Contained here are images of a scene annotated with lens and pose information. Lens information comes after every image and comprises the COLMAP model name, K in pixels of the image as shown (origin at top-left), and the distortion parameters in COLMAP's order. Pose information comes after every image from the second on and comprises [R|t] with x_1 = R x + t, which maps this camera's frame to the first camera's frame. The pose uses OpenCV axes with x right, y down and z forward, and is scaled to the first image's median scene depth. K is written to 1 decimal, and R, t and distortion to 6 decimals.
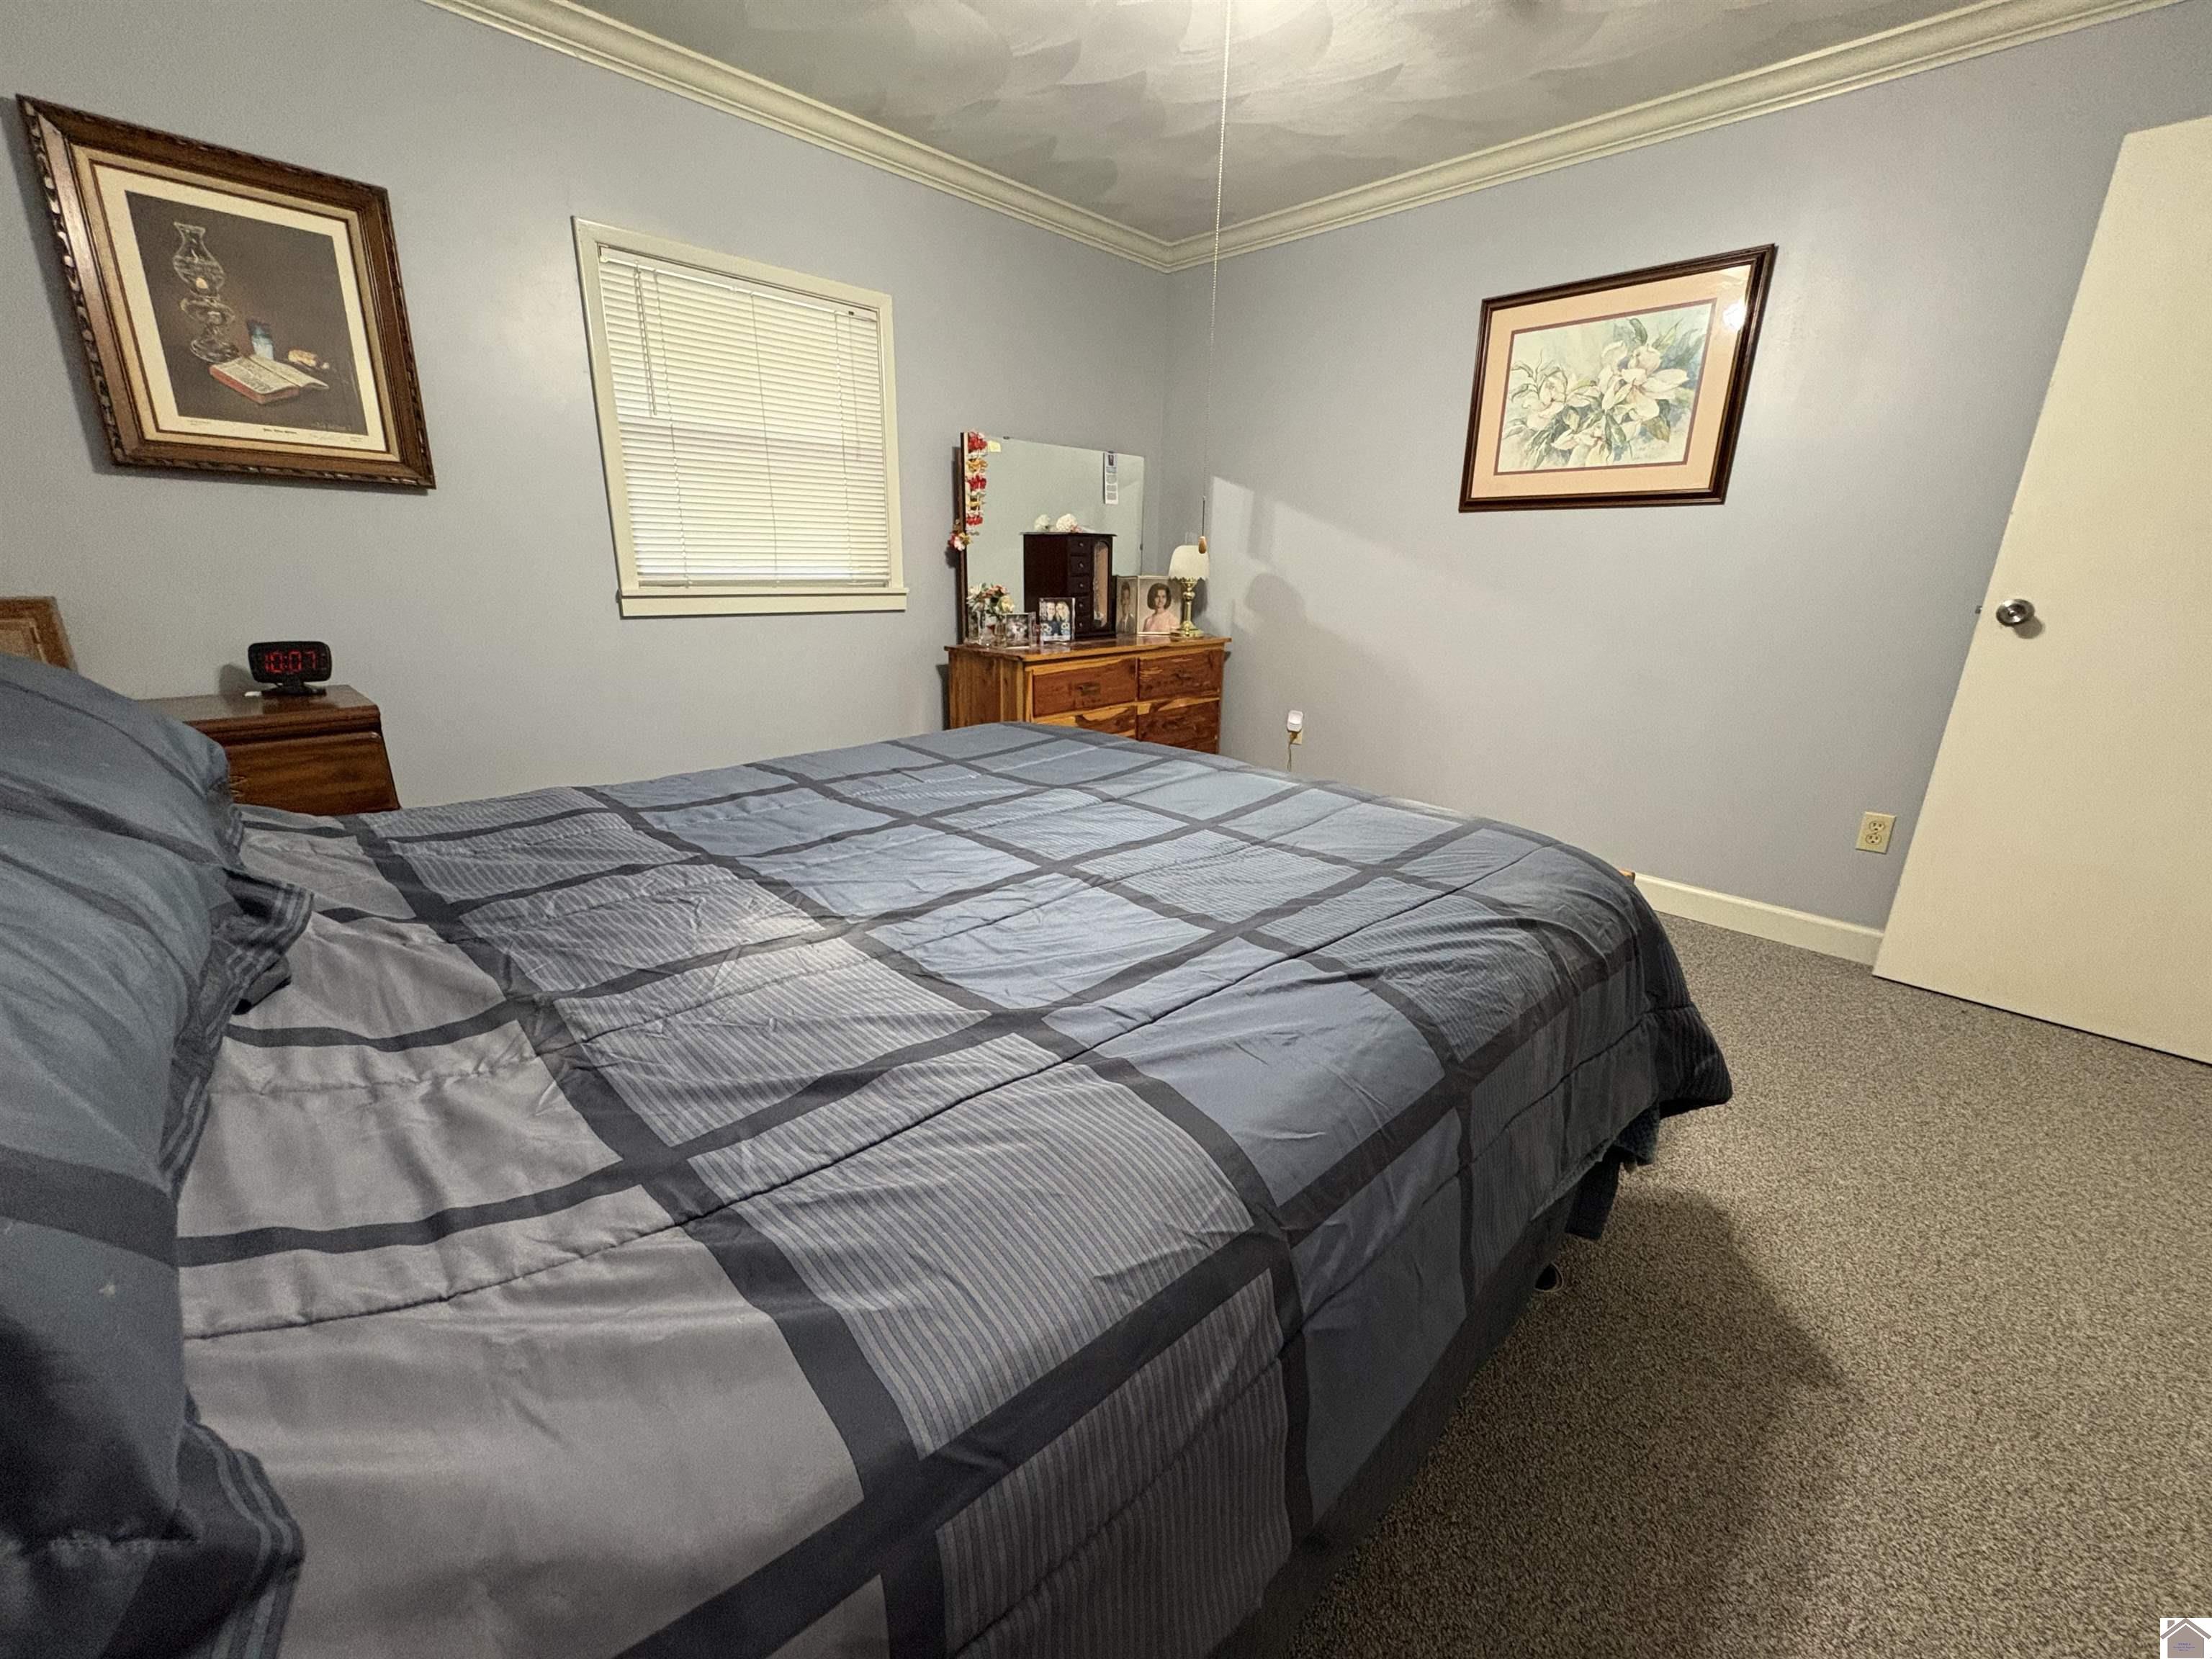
lens RADIAL K [[880.4, 0, 1104.3], [0, 880.4, 830.1], [0, 0, 1]] dist [-0.000730, 0.000476]
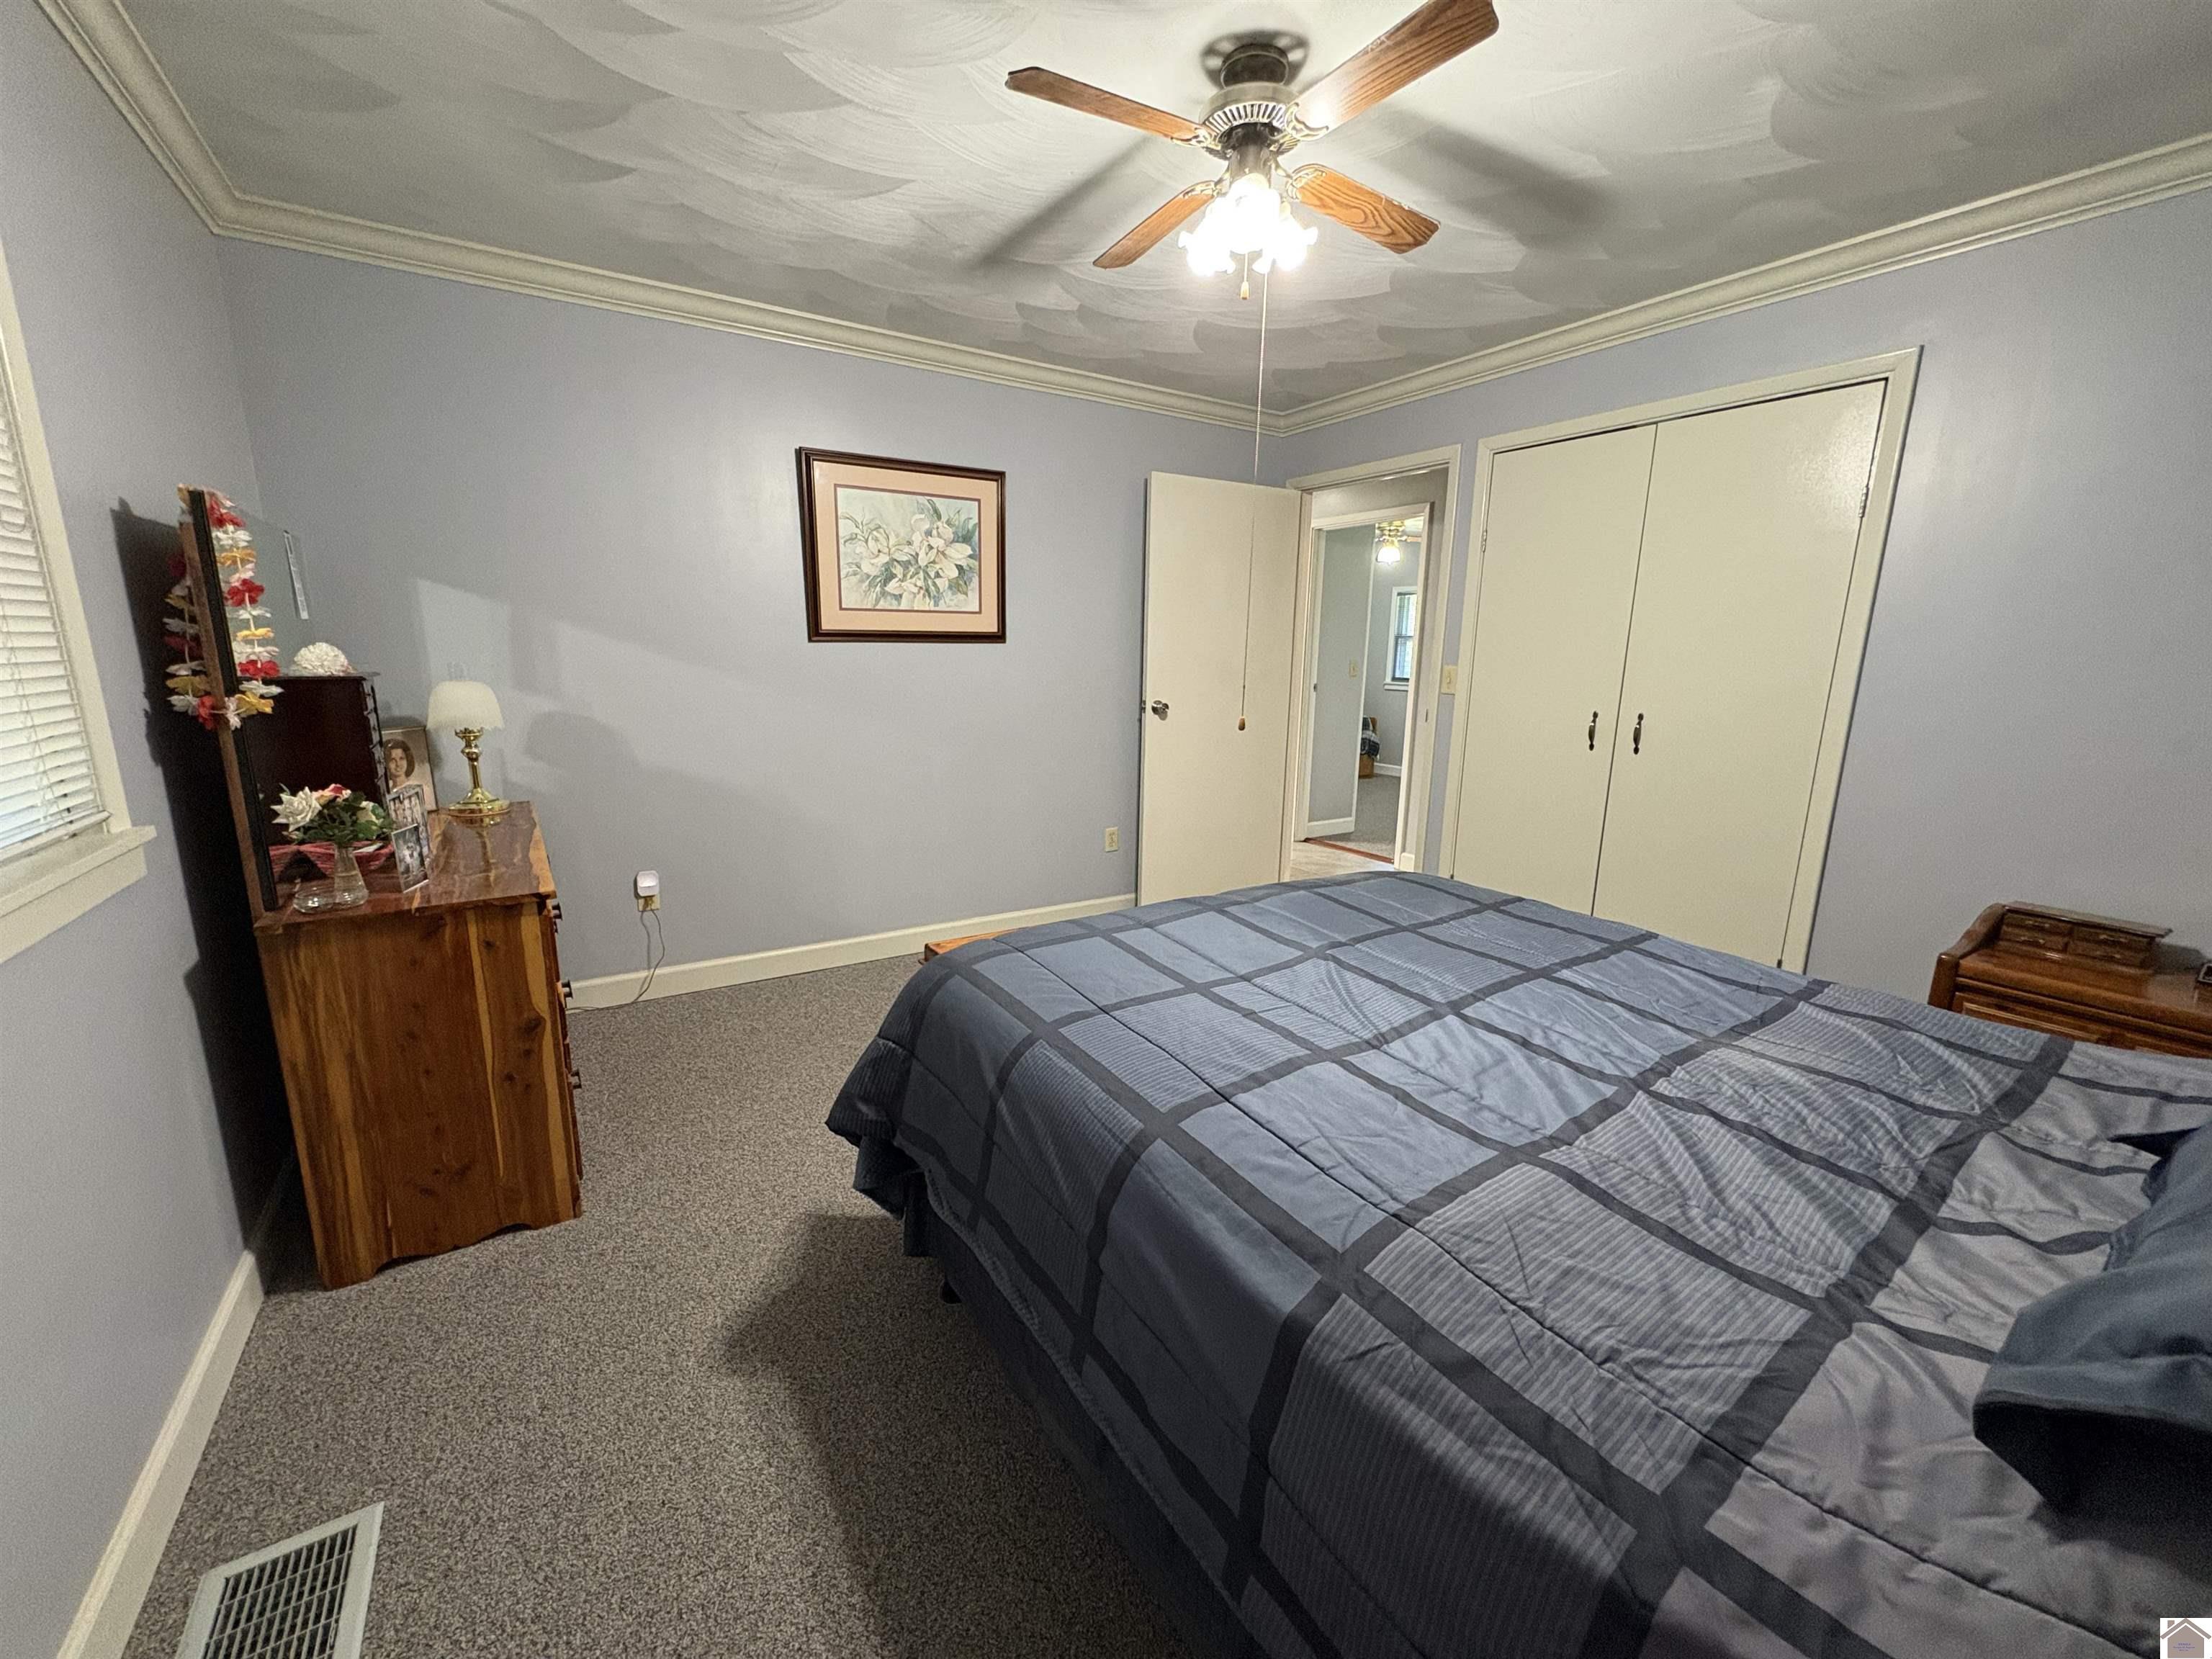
lens RADIAL K [[880.4, 0, 1100.7], [0, 880.4, 826.8], [0, 0, 1]] dist [-0.000730, 0.000476]
pose [[0.208581, -0.213940, 0.954319, -0.635739], [0.278699, 0.948325, 0.151682, -0.249727], [-0.937455, 0.234329, 0.257427, 0.536424]]
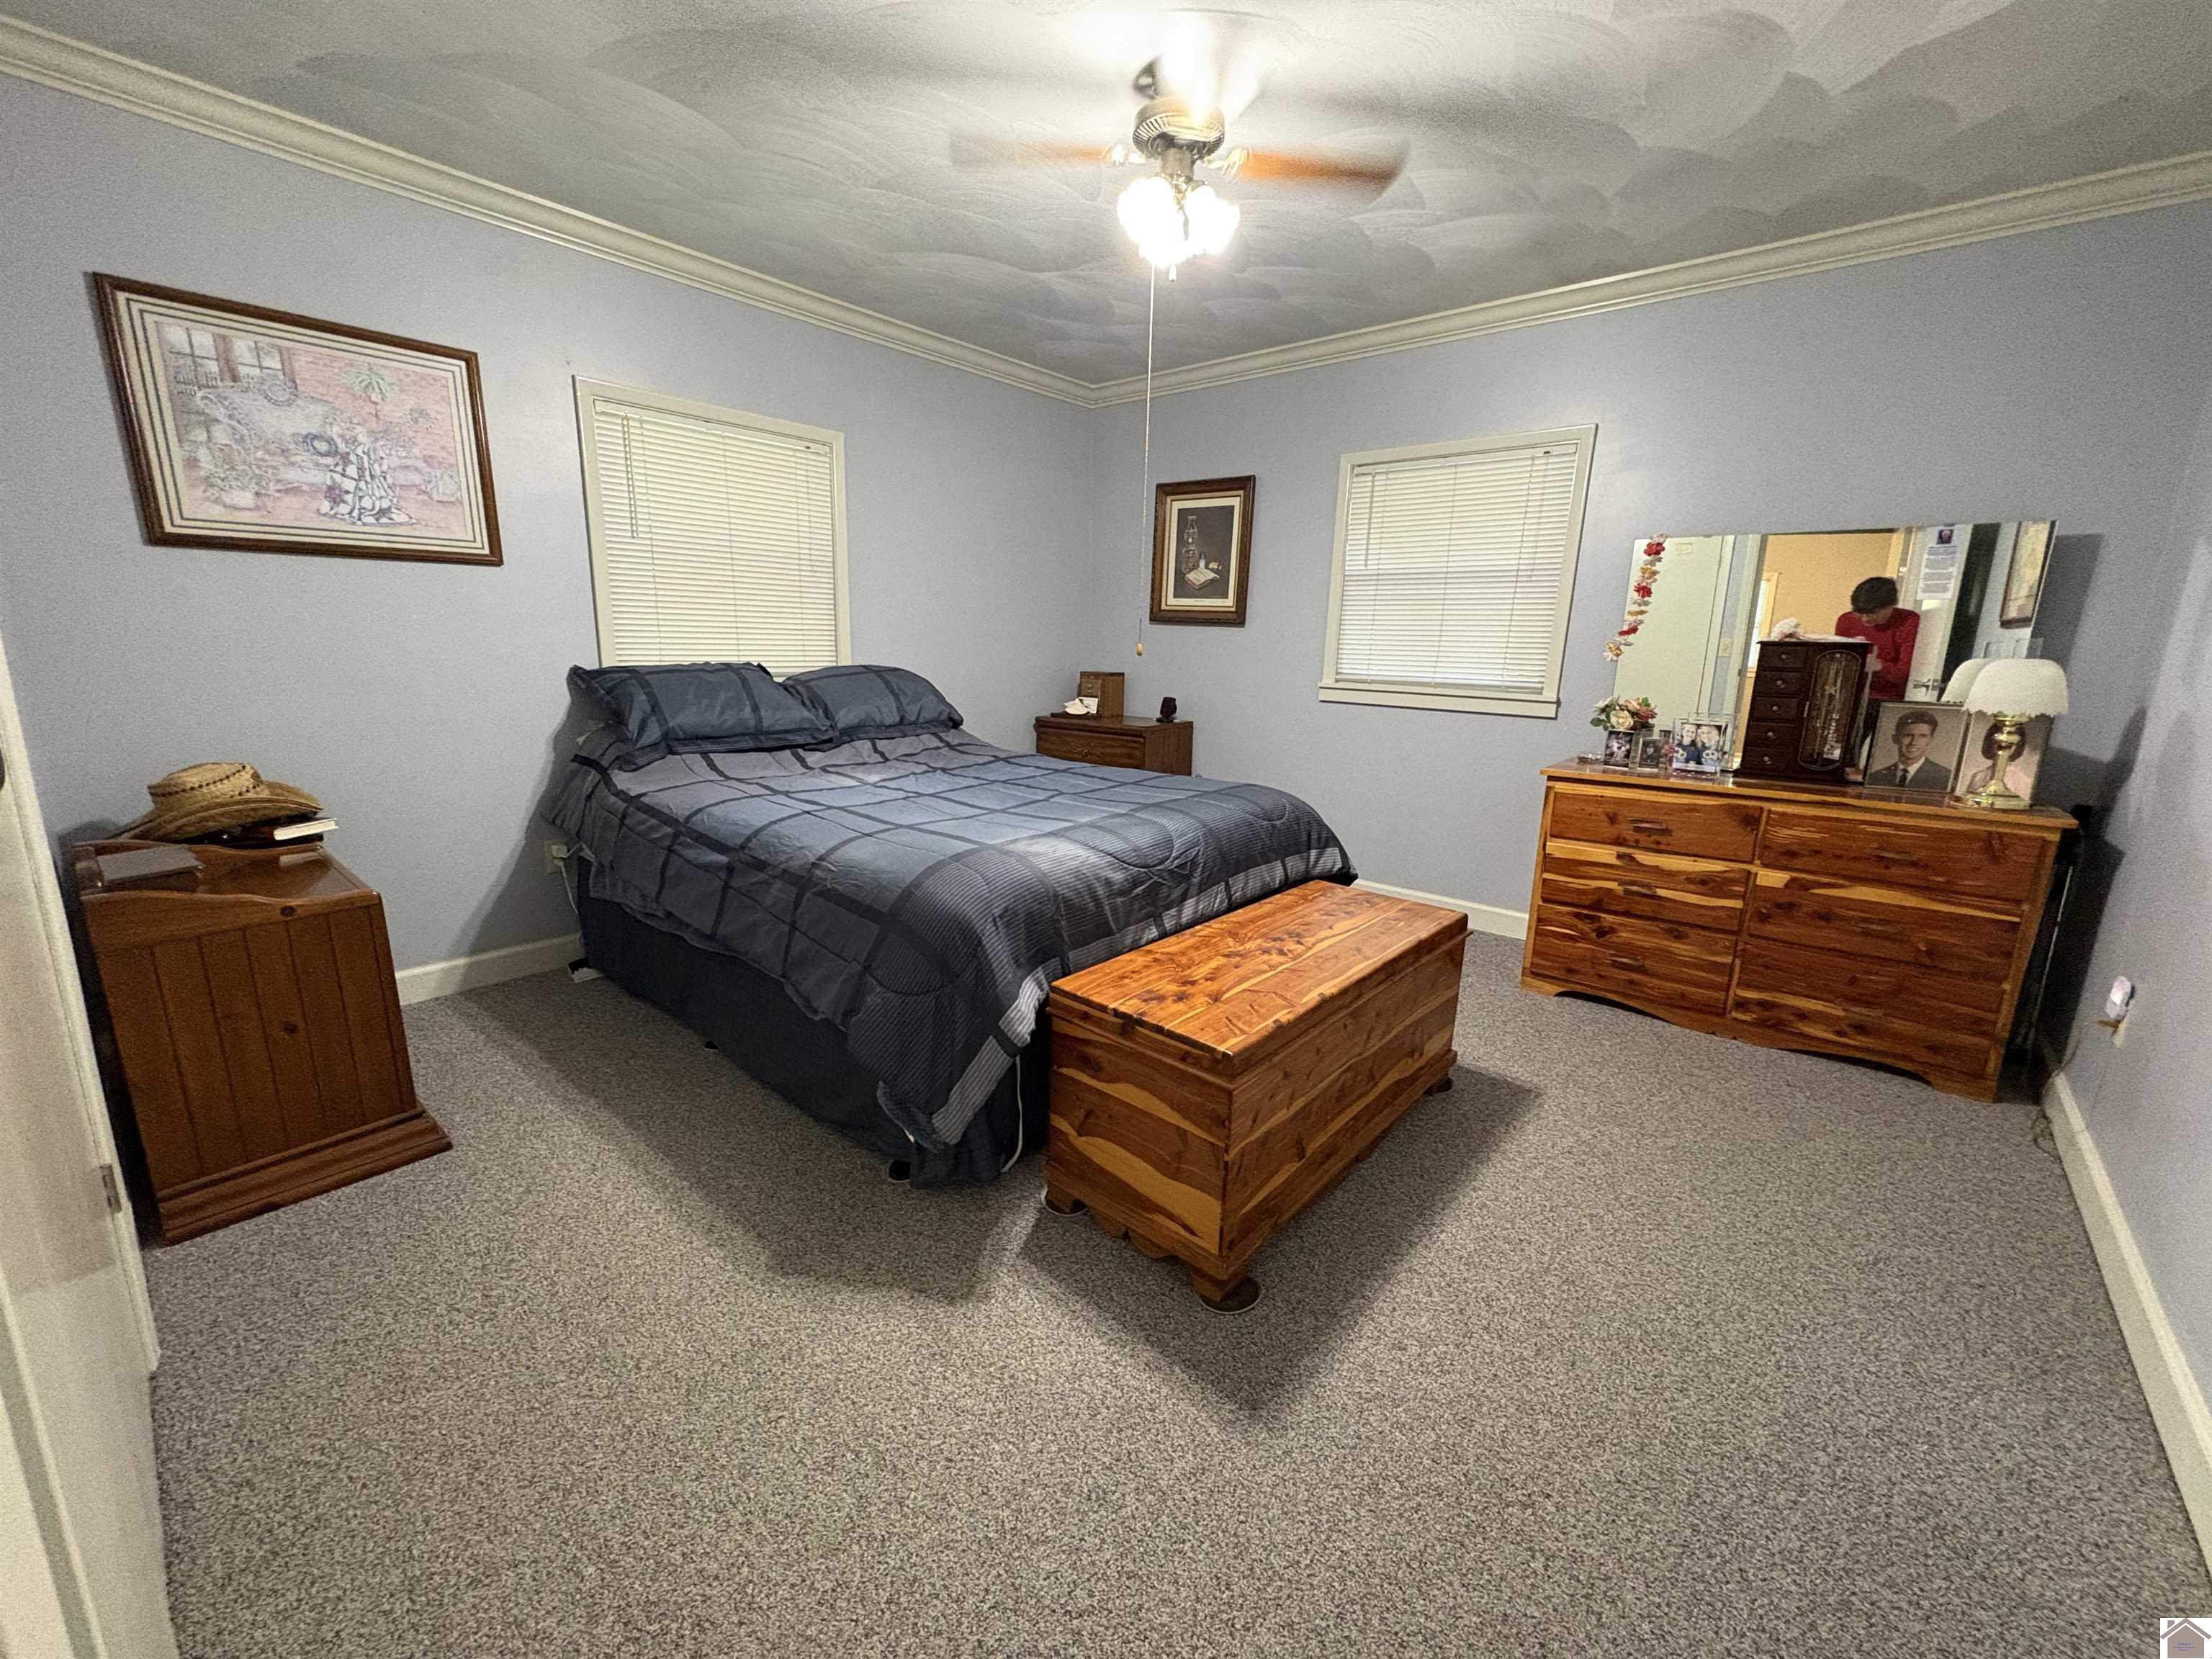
lens RADIAL K [[880.4, 0, 1110.4], [0, 880.4, 817.6], [0, 0, 1]] dist [-0.000730, 0.000476]
pose [[0.091699, 0.192168, -0.977069, 0.886447], [-0.307368, 0.938752, 0.155785, -0.168513], [0.947162, 0.286034, 0.145149, 0.472382]]
